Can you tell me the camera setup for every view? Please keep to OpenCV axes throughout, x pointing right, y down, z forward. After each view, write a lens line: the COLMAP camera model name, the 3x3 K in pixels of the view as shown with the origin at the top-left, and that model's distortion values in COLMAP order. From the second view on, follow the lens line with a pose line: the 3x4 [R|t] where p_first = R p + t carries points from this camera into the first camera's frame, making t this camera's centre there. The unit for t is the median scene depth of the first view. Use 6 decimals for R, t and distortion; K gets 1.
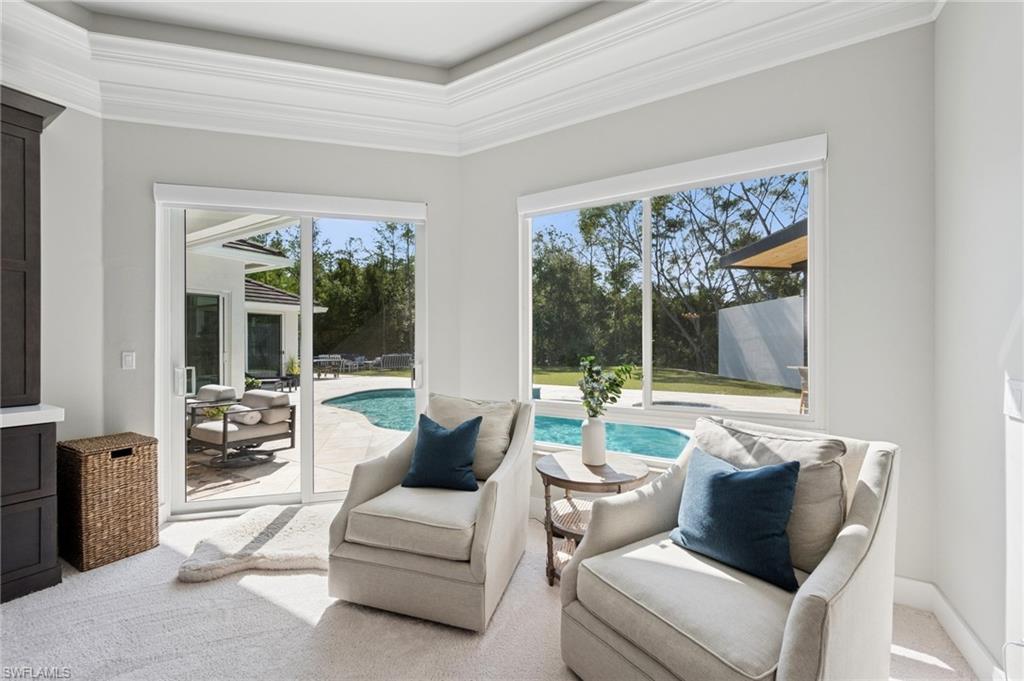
lens RADIAL K [[408.1, 0, 510.1], [0, 408.1, 342.1], [0, 0, 1]] dist [-0.000762, -0.000222]
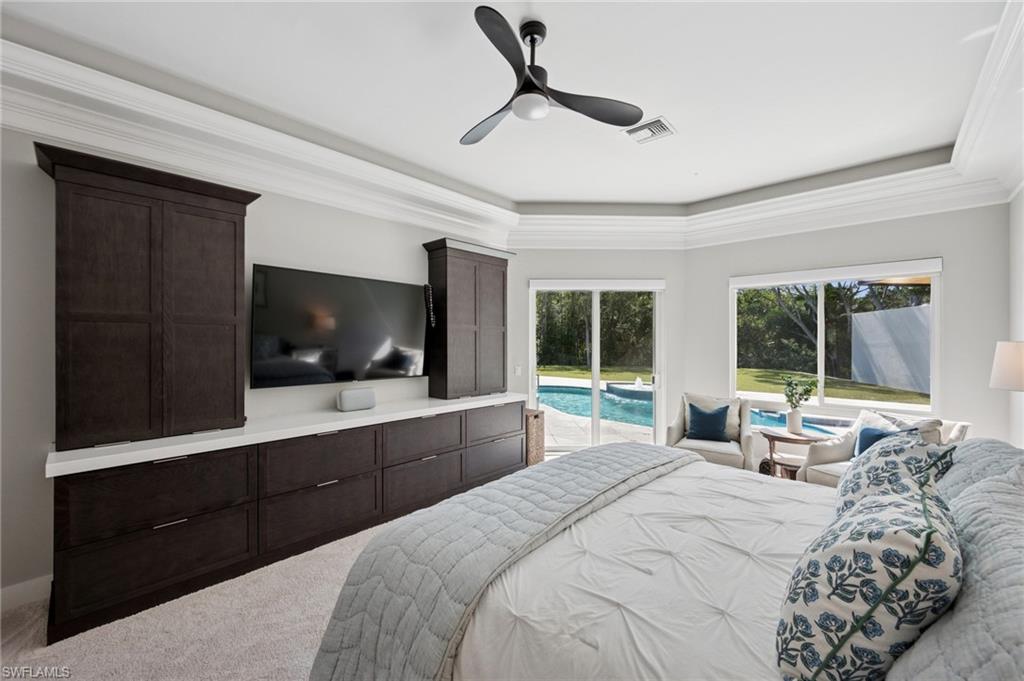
lens RADIAL K [[405.3, 0, 511.6], [0, 405.3, 336.8], [0, 0, 1]] dist [-0.000379, 0.000023]
pose [[0.976677, 0.002639, -0.214696, -0.620528], [-0.003705, 0.999983, -0.004562, -0.122396], [0.214680, 0.005251, 0.976670, -1.025944]]
